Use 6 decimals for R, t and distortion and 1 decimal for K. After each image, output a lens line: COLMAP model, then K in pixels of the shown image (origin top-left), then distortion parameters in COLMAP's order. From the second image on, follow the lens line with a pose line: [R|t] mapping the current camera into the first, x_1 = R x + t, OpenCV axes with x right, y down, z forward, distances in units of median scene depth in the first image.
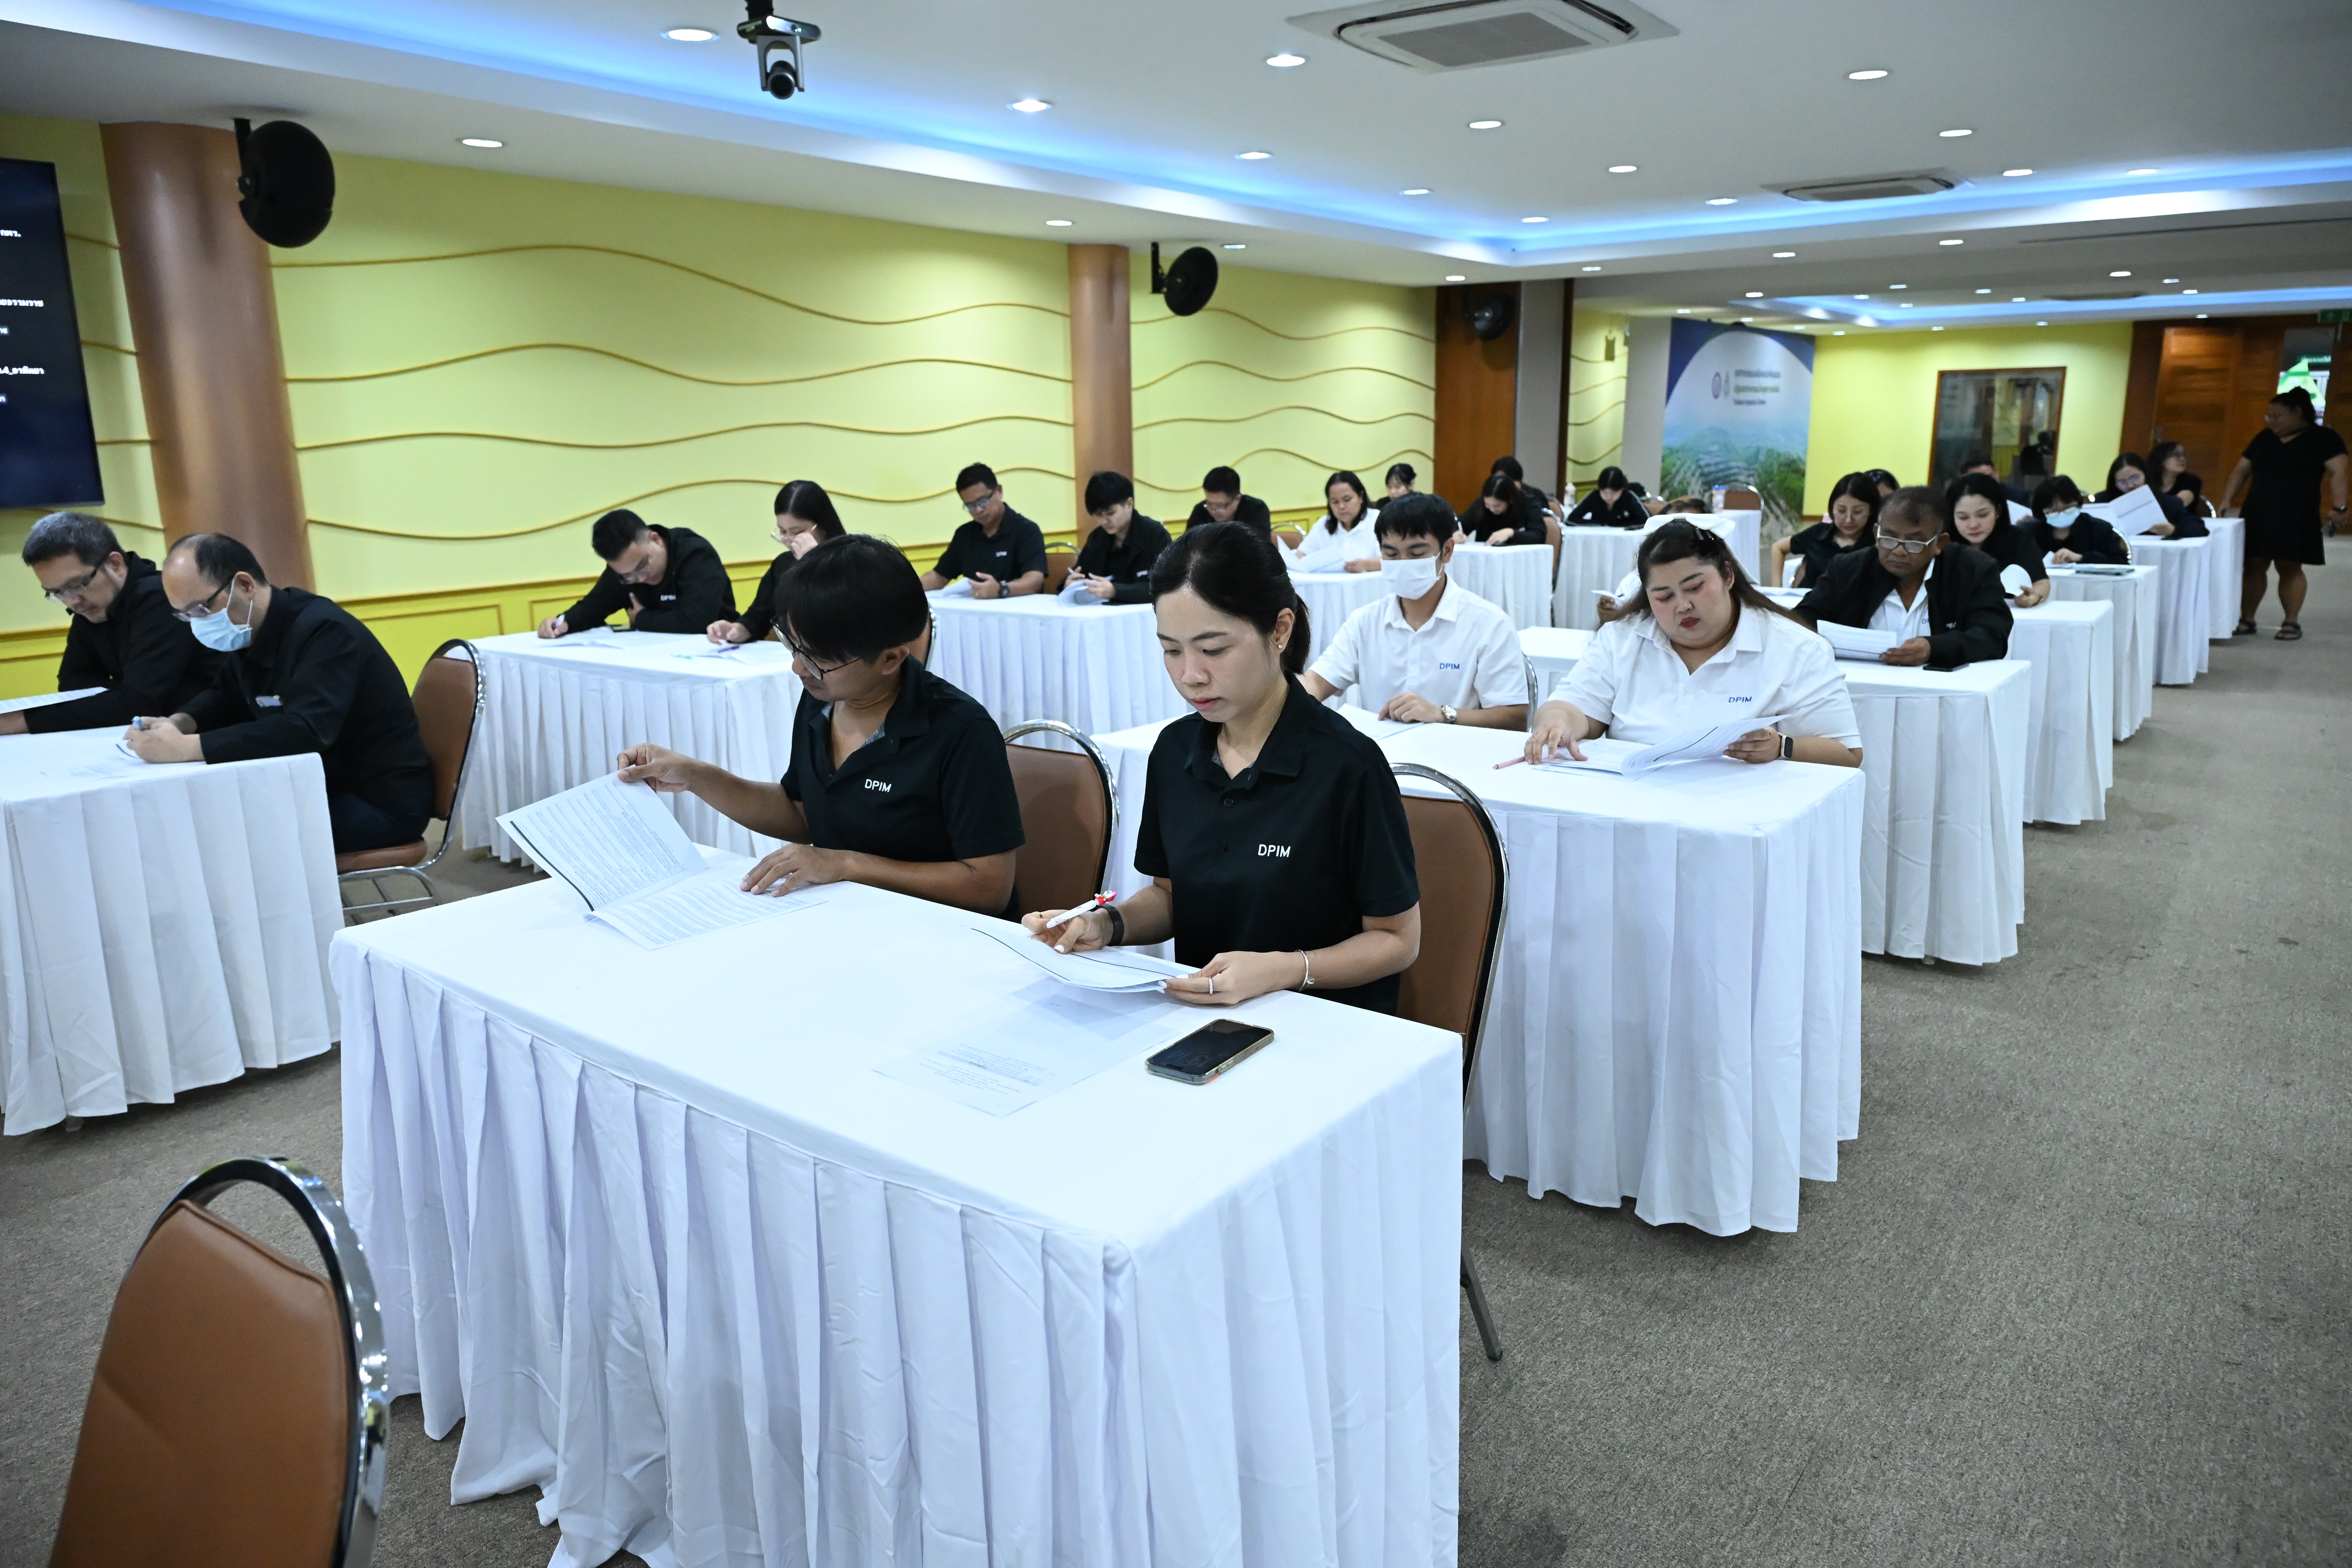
lens RADIAL K [[1640.2, 0, 1176.0], [0, 1640.2, 784.0], [0, 0, 1]] dist [0.007782, 0.001226]
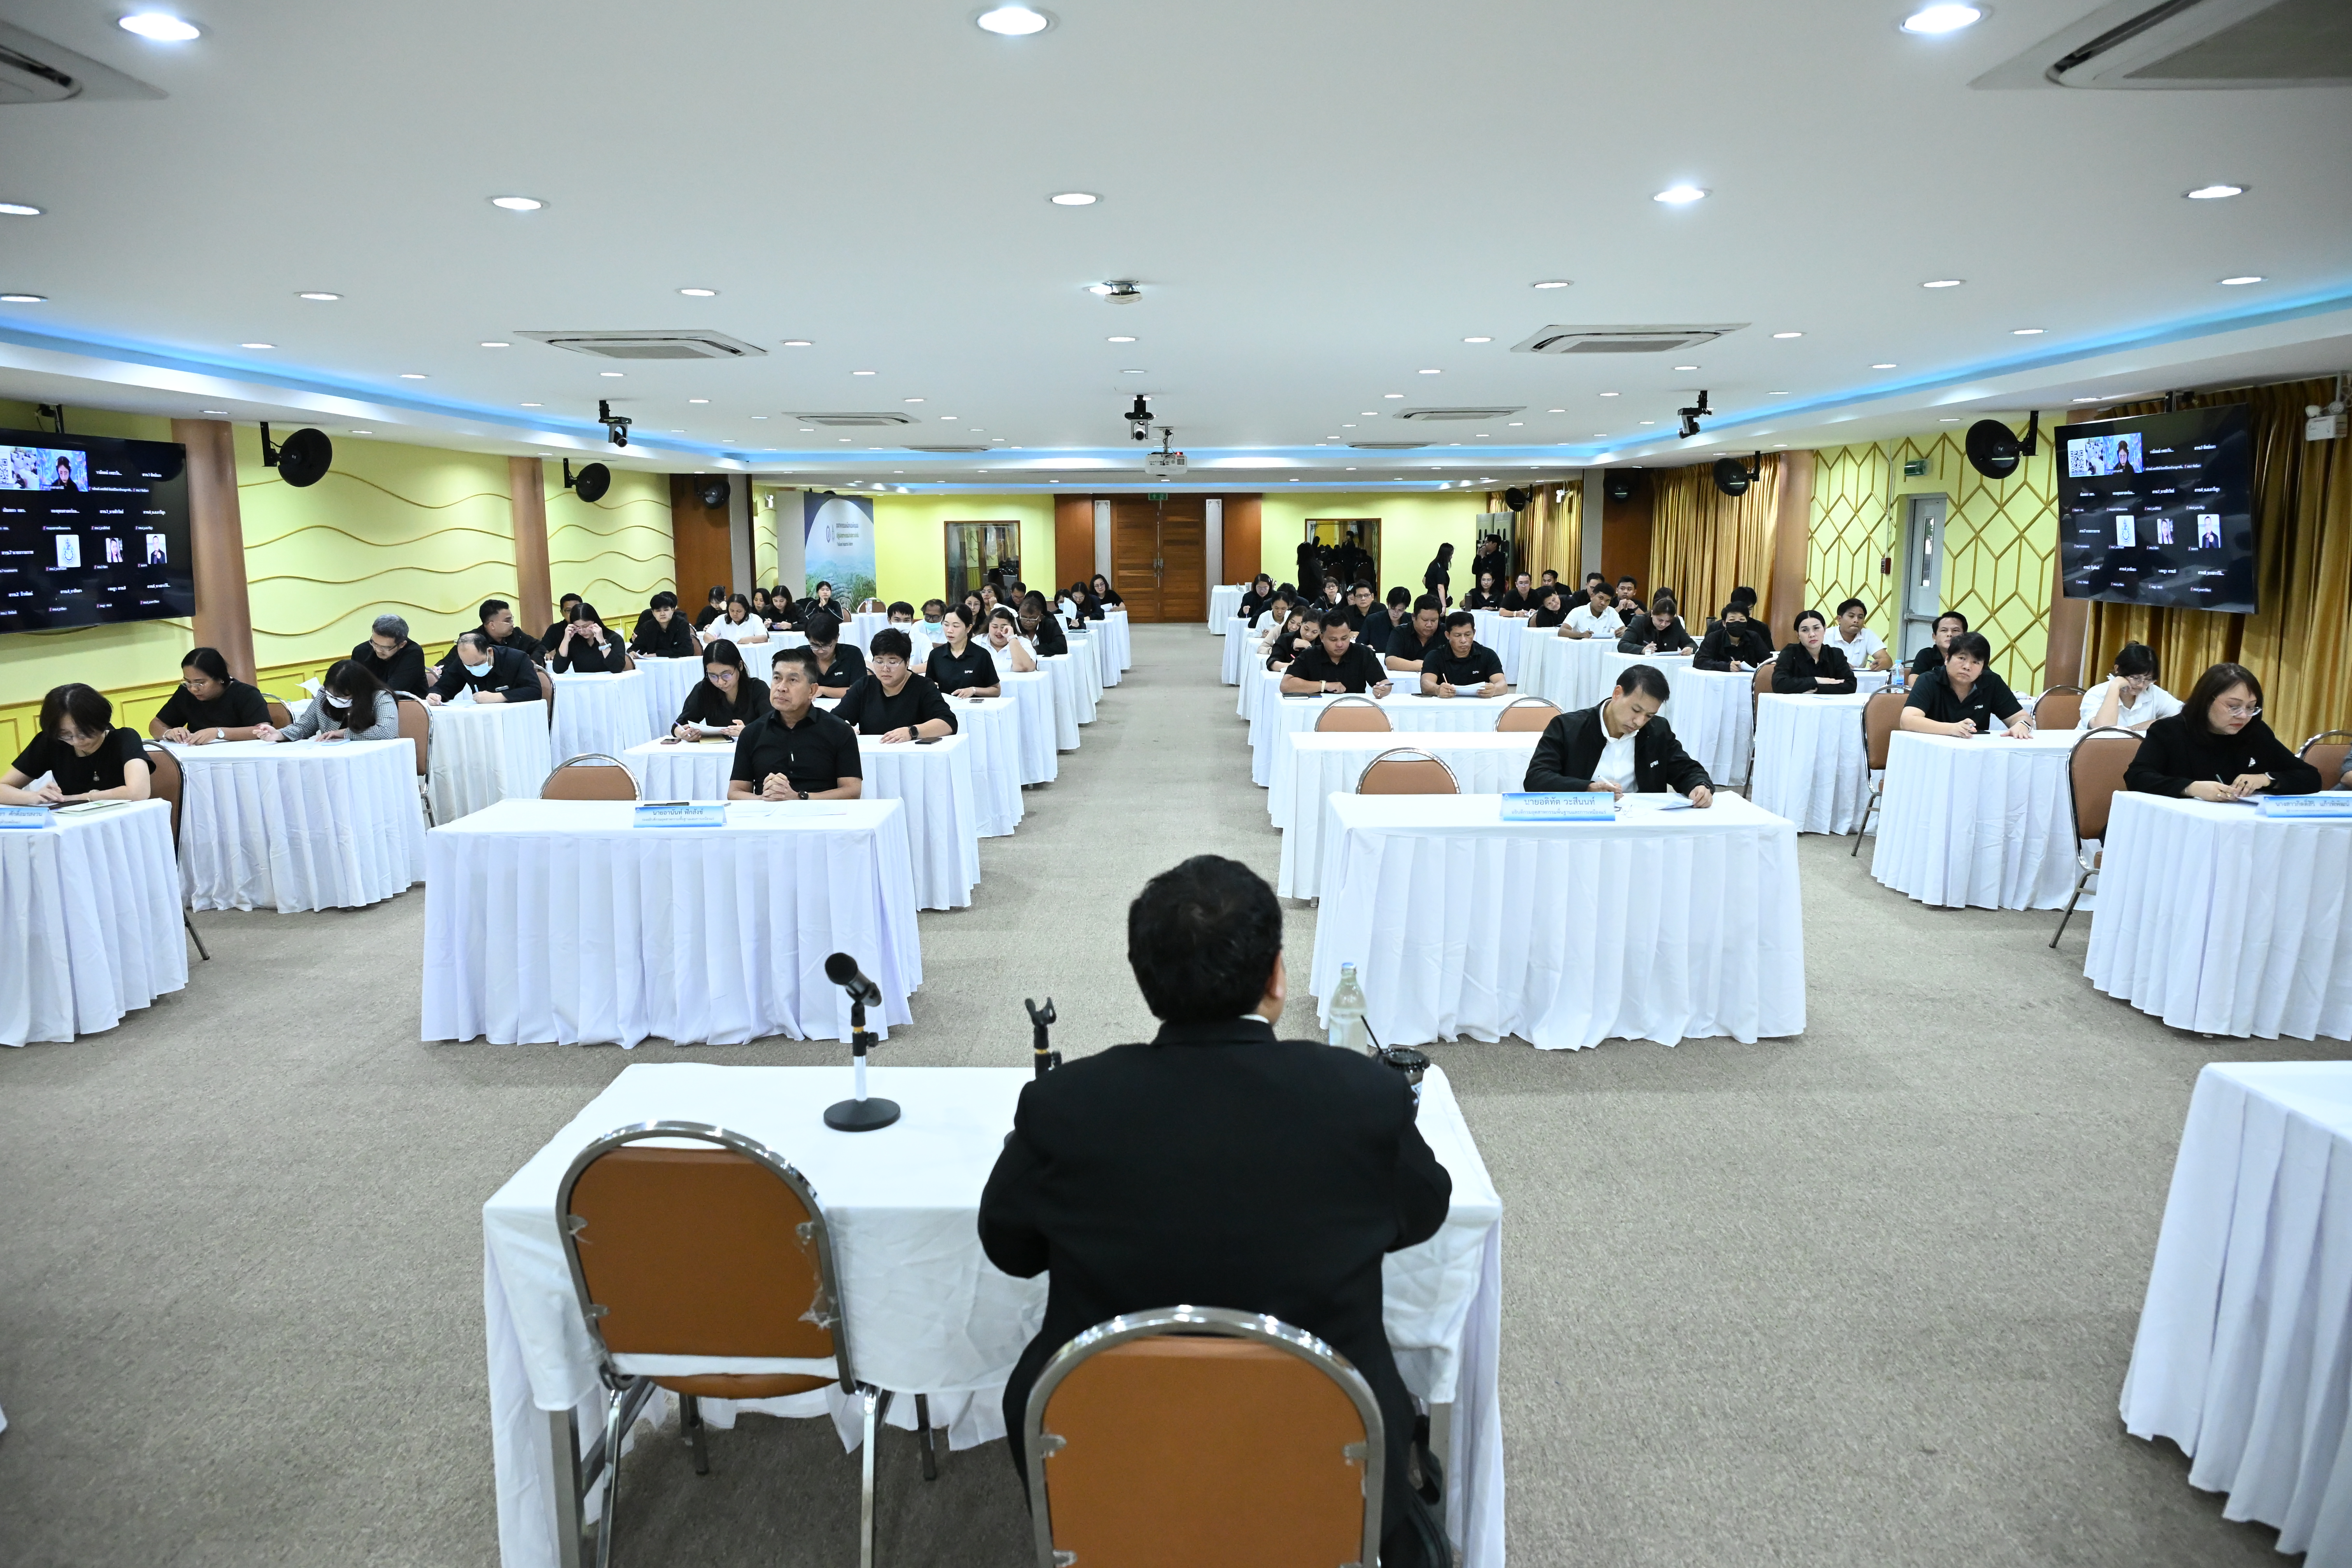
lens RADIAL K [[1640.2, 0, 1176.0], [0, 1640.2, 784.0], [0, 0, 1]] dist [0.007782, 0.001226]
pose [[0.825037, -0.077116, 0.559792, -0.290623], [0.115492, 0.992745, -0.033458, 0.080647], [-0.553150, 0.092256, 0.827958, -0.442231]]
